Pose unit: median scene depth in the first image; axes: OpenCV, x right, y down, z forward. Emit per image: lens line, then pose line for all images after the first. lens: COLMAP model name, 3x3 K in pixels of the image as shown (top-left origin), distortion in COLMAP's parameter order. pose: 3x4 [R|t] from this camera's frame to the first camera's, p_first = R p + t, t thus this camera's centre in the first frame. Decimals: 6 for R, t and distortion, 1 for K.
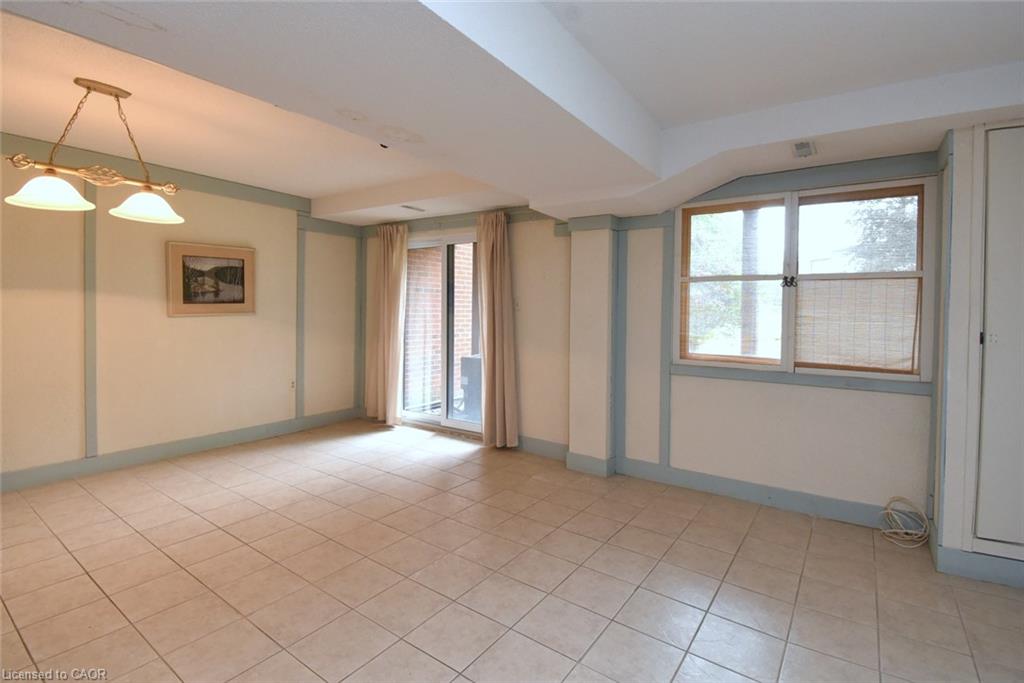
lens RADIAL K [[475.7, 0, 518.1], [0, 475.7, 313.2], [0, 0, 1]] dist [0.020551, -0.030408]
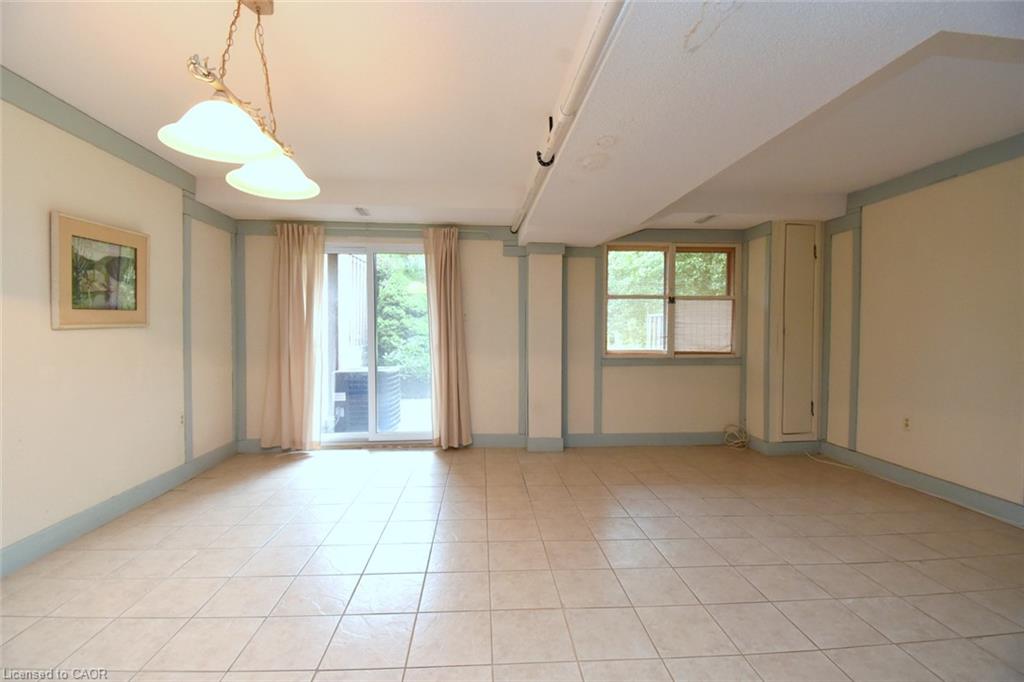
lens RADIAL K [[442.2, 0, 515.7], [0, 442.2, 330.4], [0, 0, 1]] dist [0.021135, -0.023818]
pose [[0.783312, -0.014539, 0.621458, -0.583123], [0.012971, 0.999891, 0.007043, 0.012606], [-0.621493, 0.002544, 0.783416, 0.142127]]
